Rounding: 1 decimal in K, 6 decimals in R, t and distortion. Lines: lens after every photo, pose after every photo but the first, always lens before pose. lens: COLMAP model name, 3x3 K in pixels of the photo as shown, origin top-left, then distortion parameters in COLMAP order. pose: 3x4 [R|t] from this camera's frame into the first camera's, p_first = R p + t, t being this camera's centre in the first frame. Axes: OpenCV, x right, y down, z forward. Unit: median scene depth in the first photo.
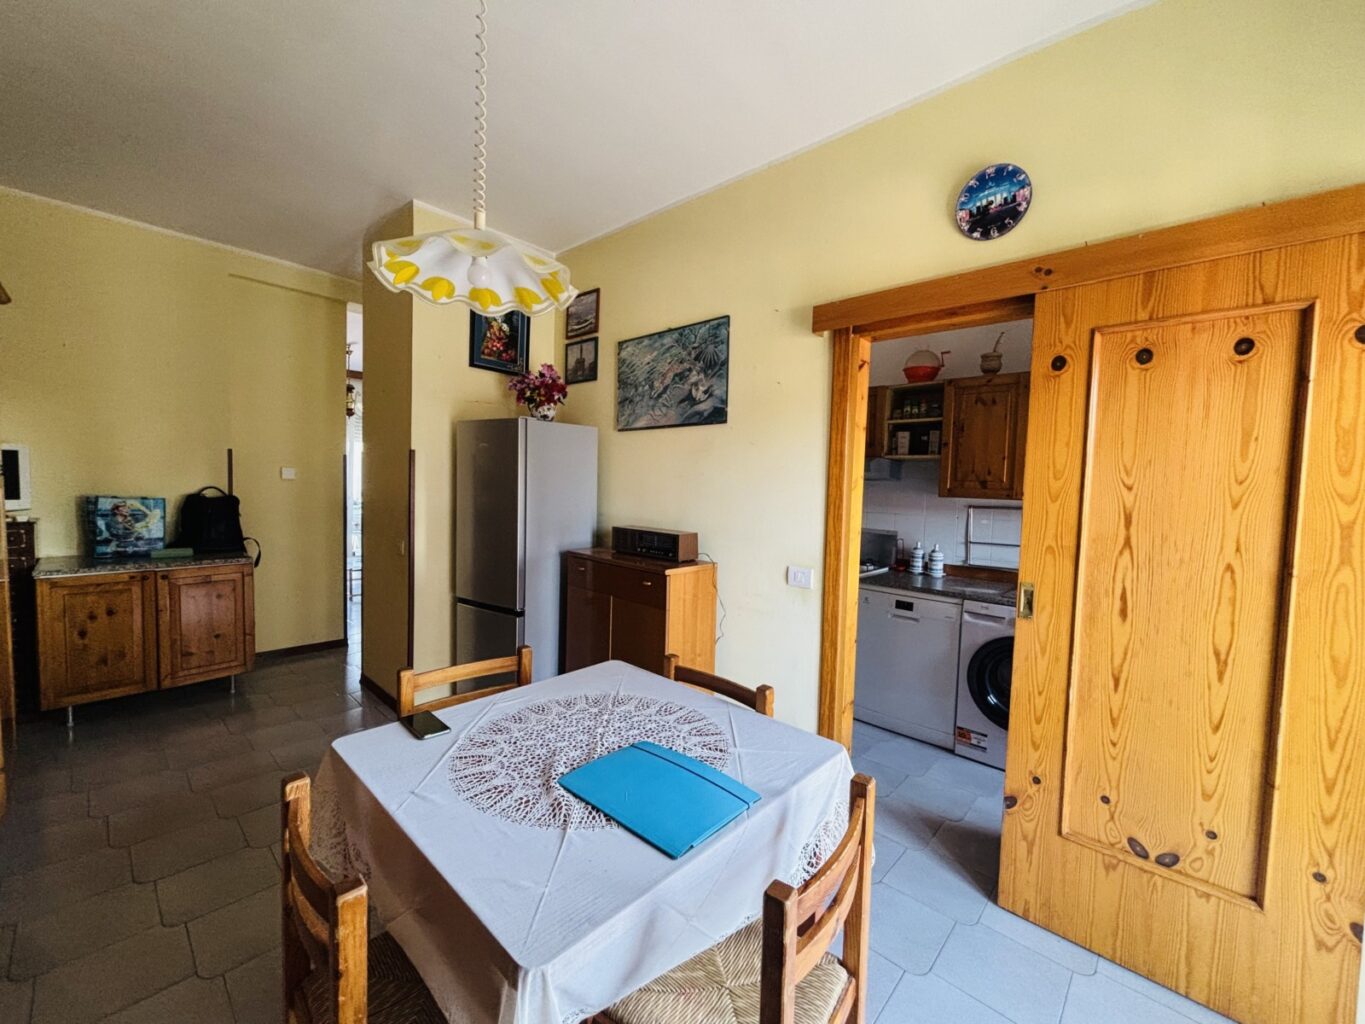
lens RADIAL K [[552.8, 0, 678.9], [0, 552.8, 507.0], [0, 0, 1]] dist [-0.002012, 0.003719]
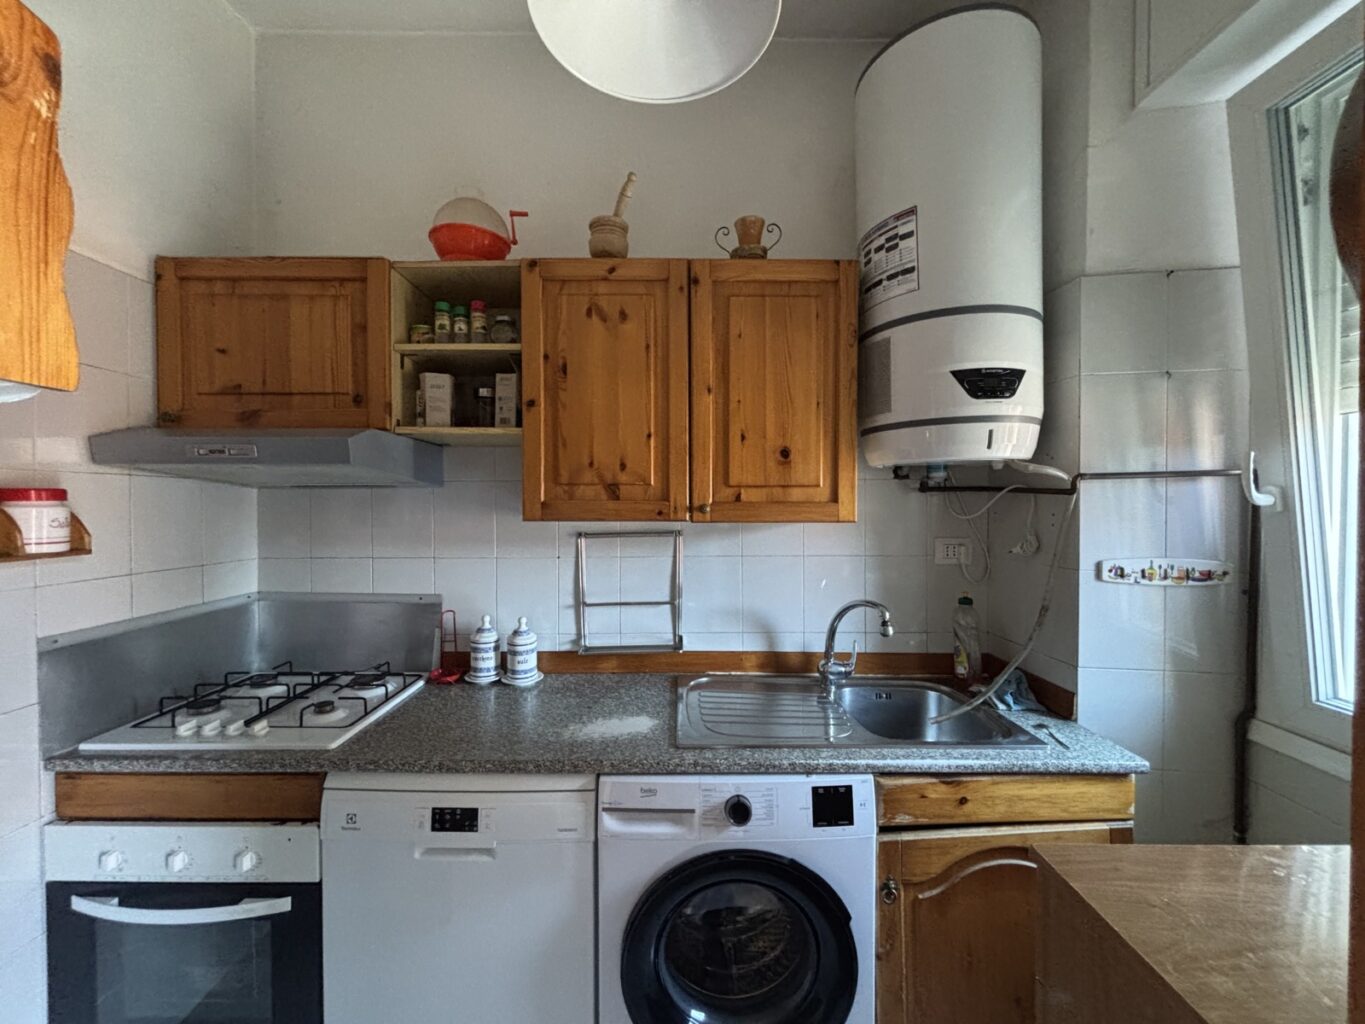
lens RADIAL K [[547.0, 0, 683.0], [0, 547.0, 509.6], [0, 0, 1]] dist [0.000034, -0.000186]
pose [[0.730476, -0.044734, 0.681471, 0.374318], [0.052444, 0.998580, 0.009336, -0.035901], [-0.680921, 0.028919, 0.731785, 0.834097]]
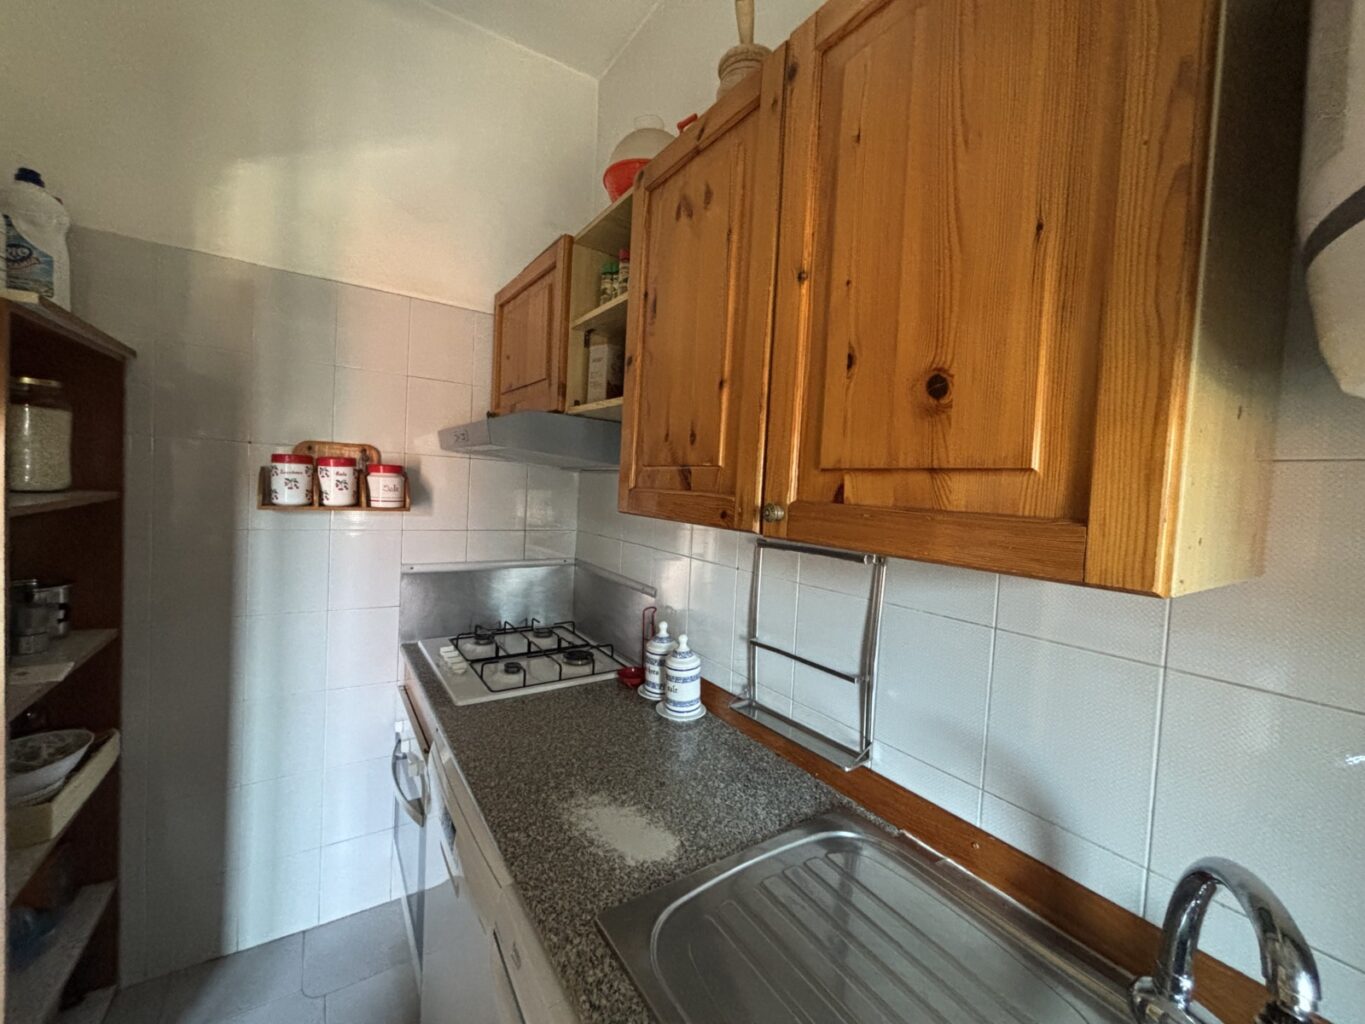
lens RADIAL K [[543.4, 0, 683.7], [0, 543.4, 504.8], [0, 0, 1]] dist [0.000143, -0.000044]
pose [[0.975327, 0.023815, -0.219479, 0.828373], [-0.026511, 0.999605, -0.009350, -0.029891], [0.219169, 0.014938, 0.975573, 0.949575]]
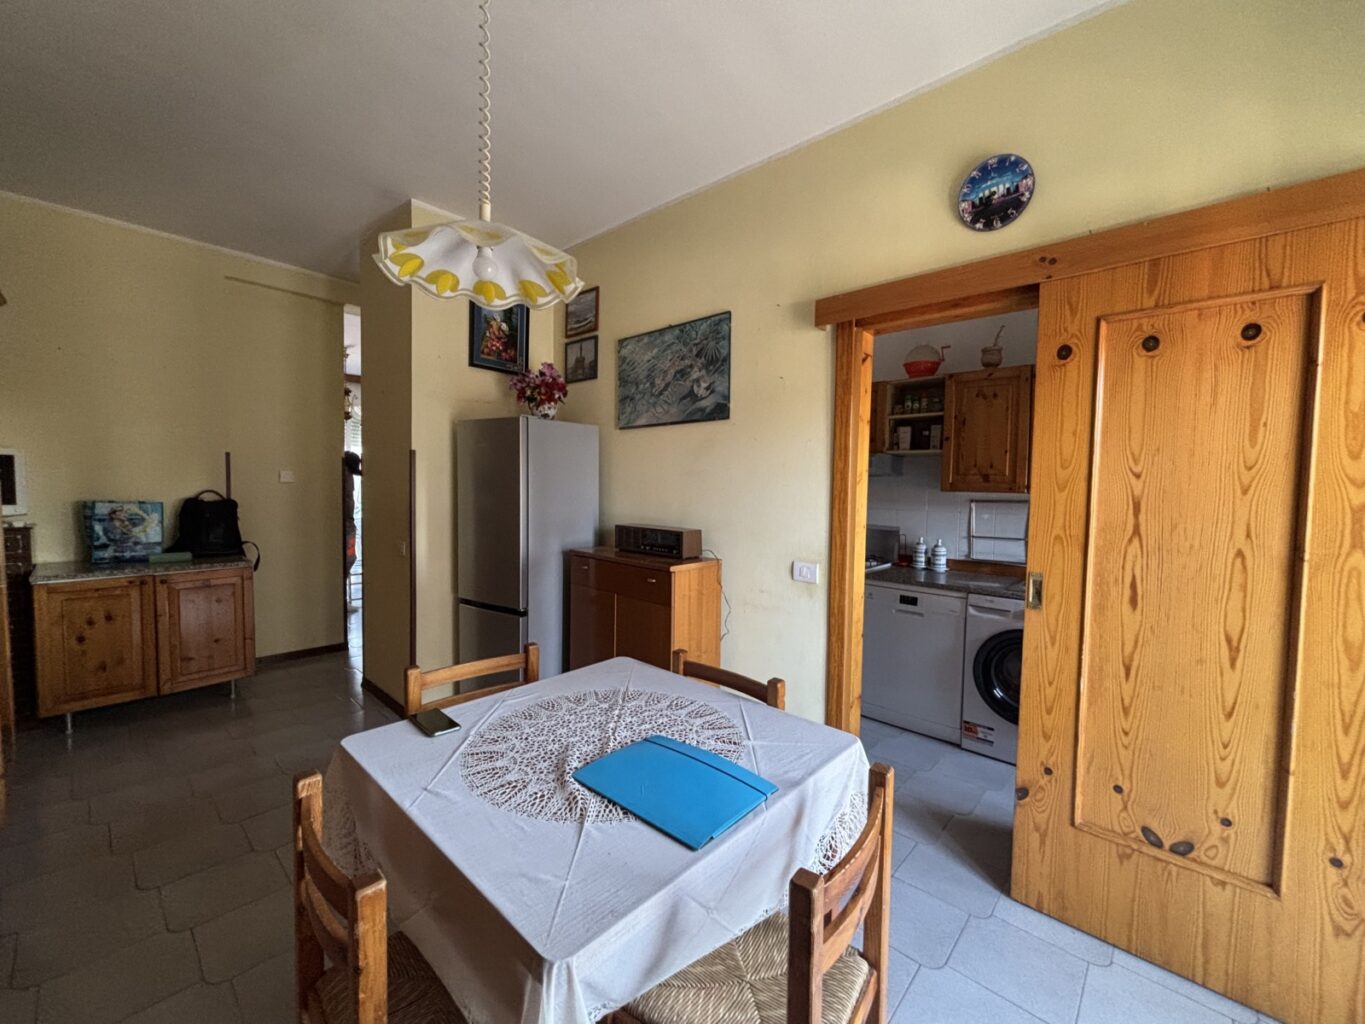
lens RADIAL K [[552.8, 0, 678.9], [0, 552.8, 507.0], [0, 0, 1]] dist [-0.002012, 0.003719]
pose [[0.999908, -0.012268, 0.005763, -0.014215], [0.012290, 0.999917, -0.003813, 0.011244], [-0.005716, 0.003884, 0.999976, 0.004756]]
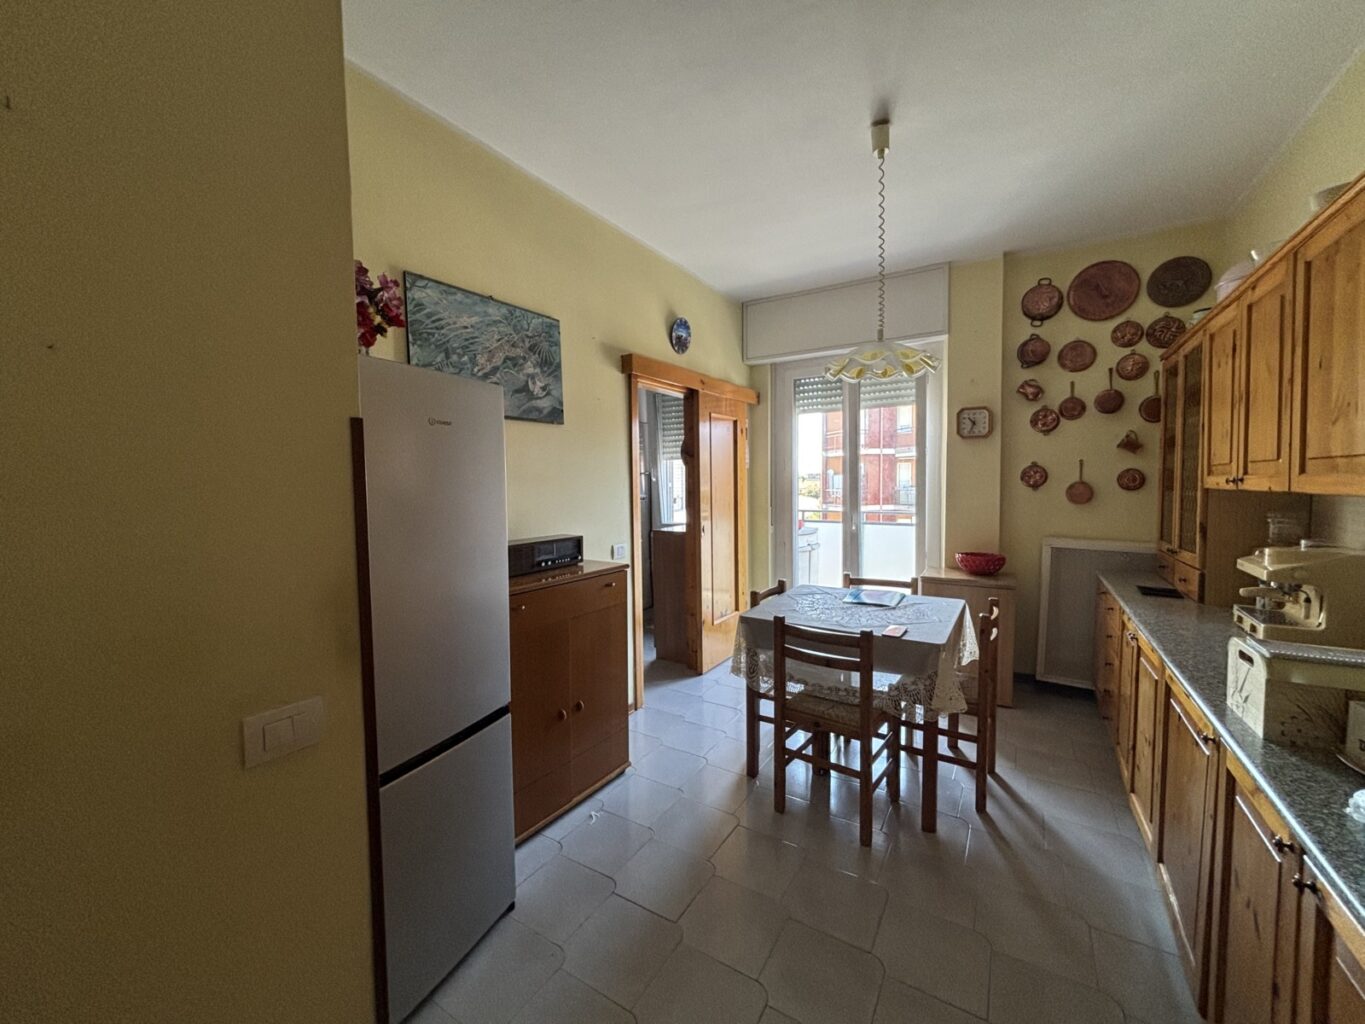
lens RADIAL K [[547.0, 0, 683.0], [0, 547.0, 509.6], [0, 0, 1]] dist [0.000034, -0.000186]
pose [[-0.194284, -0.078839, 0.977772, -1.160337], [0.049182, 0.994729, 0.089979, -0.087126], [-0.979712, 0.065570, -0.189383, 1.163604]]
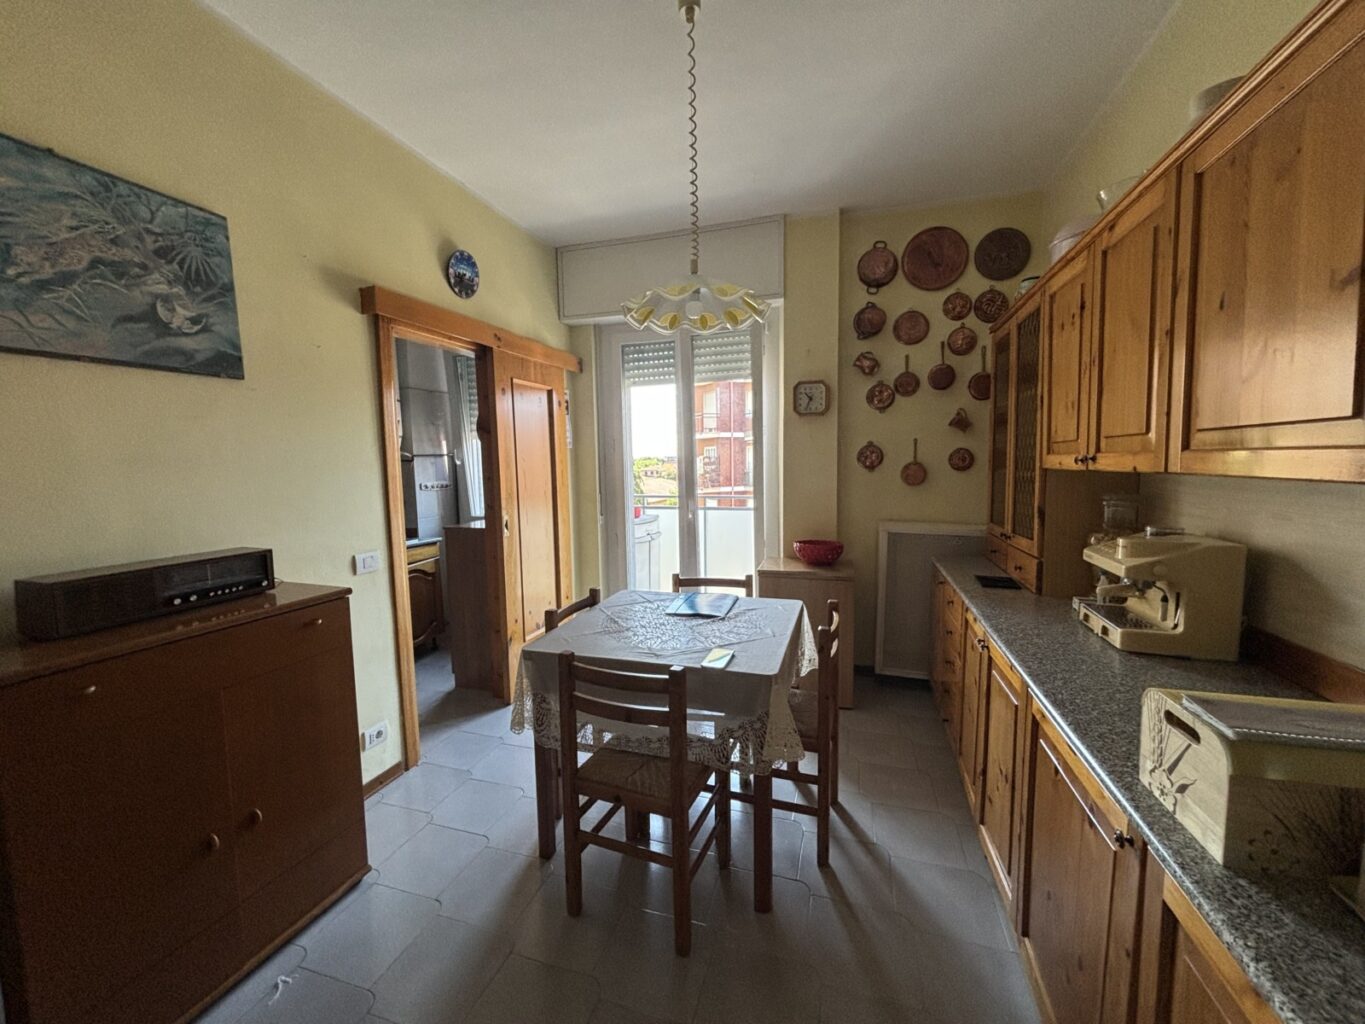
lens RADIAL K [[548.0, 0, 682.5], [0, 548.0, 510.5], [0, 0, 1]] dist [-0.001516, -0.000928]
pose [[-0.433003, -0.102132, 0.895588, -0.919090], [0.045051, 0.989867, 0.134665, -0.068448], [-0.900266, 0.098657, -0.424014, 0.960204]]
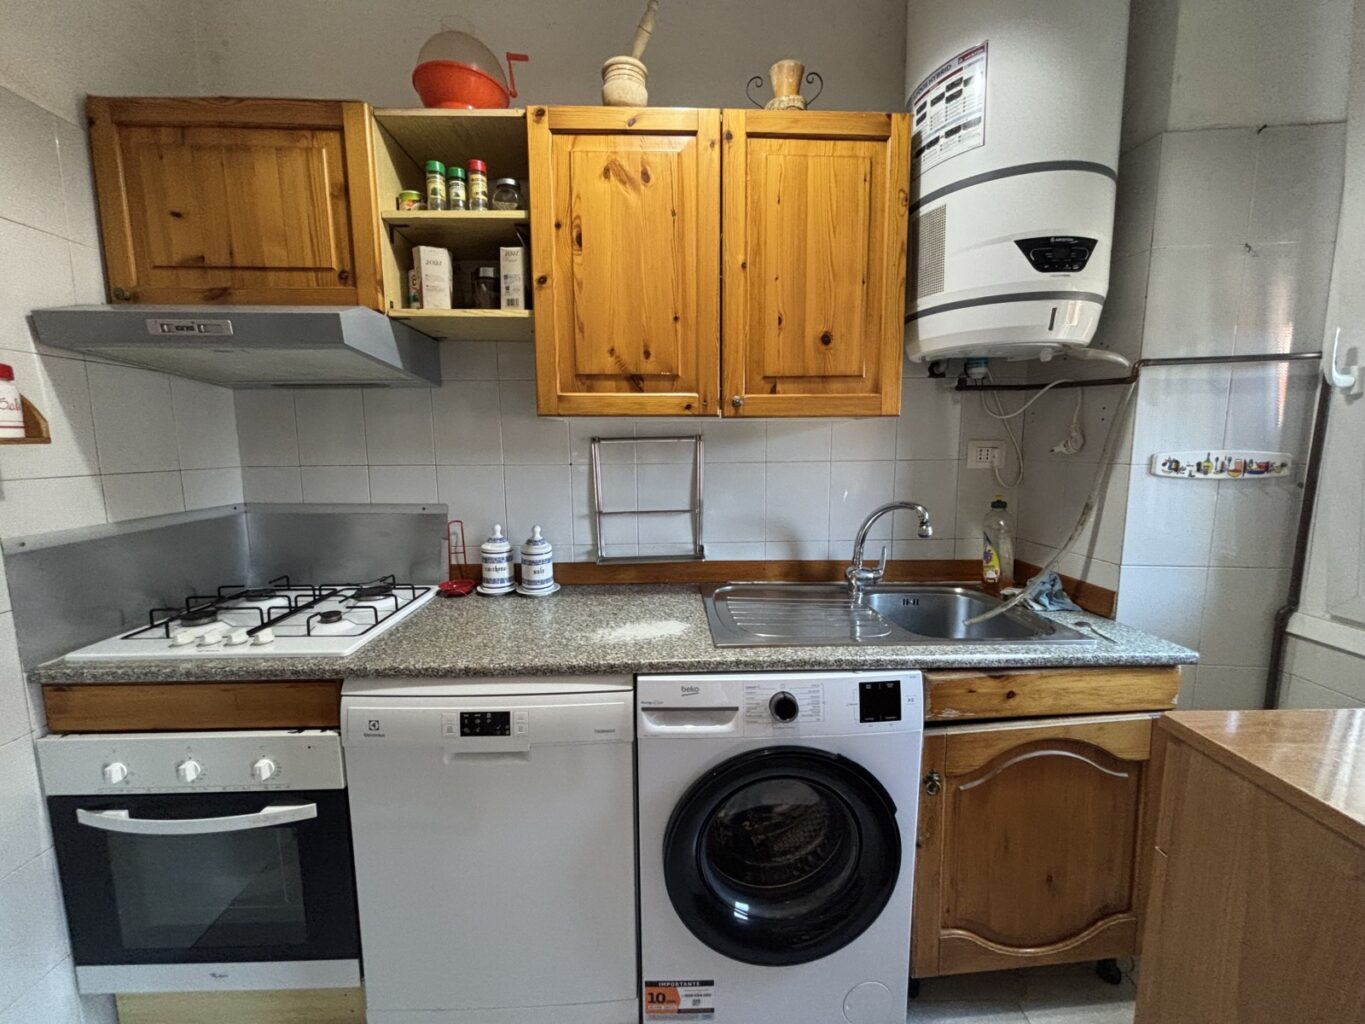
lens RADIAL K [[547.0, 0, 683.0], [0, 547.0, 509.6], [0, 0, 1]] dist [0.000034, -0.000186]
pose [[0.707319, -0.126546, 0.695476, 0.364899], [0.057188, 0.990865, 0.122131, 0.009352], [-0.704578, -0.046612, 0.708094, 0.903082]]
